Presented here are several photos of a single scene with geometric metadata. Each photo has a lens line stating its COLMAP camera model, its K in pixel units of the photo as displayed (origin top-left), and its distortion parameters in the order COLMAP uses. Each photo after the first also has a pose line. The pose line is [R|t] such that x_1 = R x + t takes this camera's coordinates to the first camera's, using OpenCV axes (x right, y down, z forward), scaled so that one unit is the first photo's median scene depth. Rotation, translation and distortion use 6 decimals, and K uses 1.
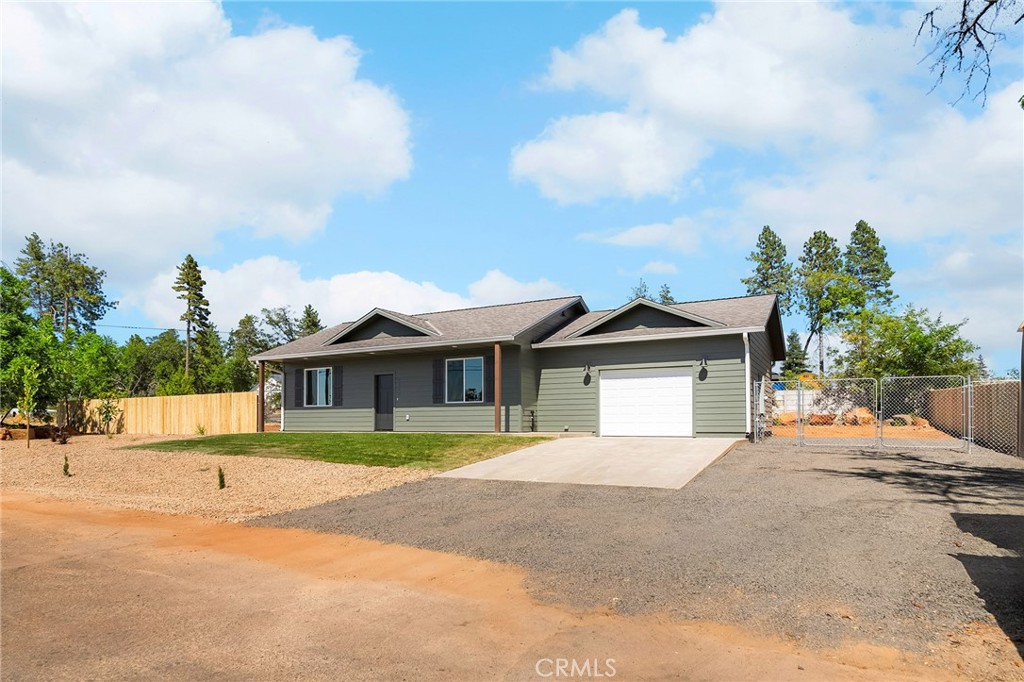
lens RADIAL K [[579.0, 0, 512.0], [0, 579.0, 341.0], [0, 0, 1]] dist [-0.005447, -0.000399]
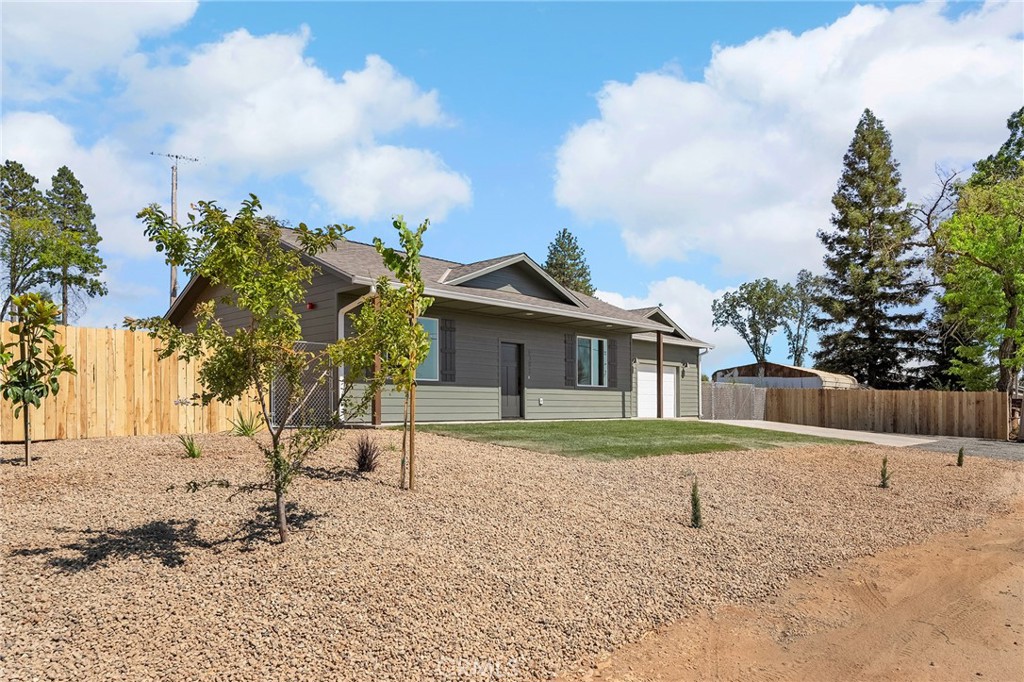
lens RADIAL K [[666.4, 0, 512.0], [0, 666.4, 341.0], [0, 0, 1]] dist [-0.002220, -0.001475]
pose [[0.283562, 0.099616, 0.953766, -0.120829], [-0.138708, 0.988391, -0.061994, 0.012649], [-0.948869, -0.114716, 0.294088, 0.087735]]
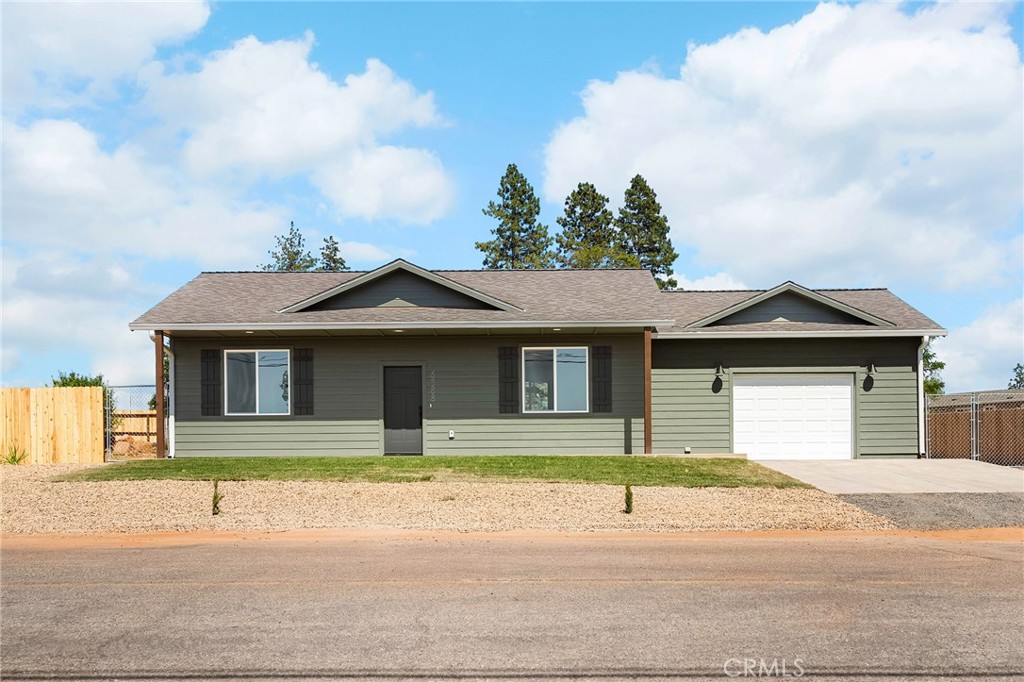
lens RADIAL K [[997.7, 0, 512.0], [0, 997.7, 341.0], [0, 0, 1]] dist [-0.008485, -0.001915]
pose [[0.889333, 0.056292, 0.453782, -0.070701], [-0.061401, 0.998107, -0.003481, 0.003184], [-0.453119, -0.024767, 0.891106, -0.001443]]
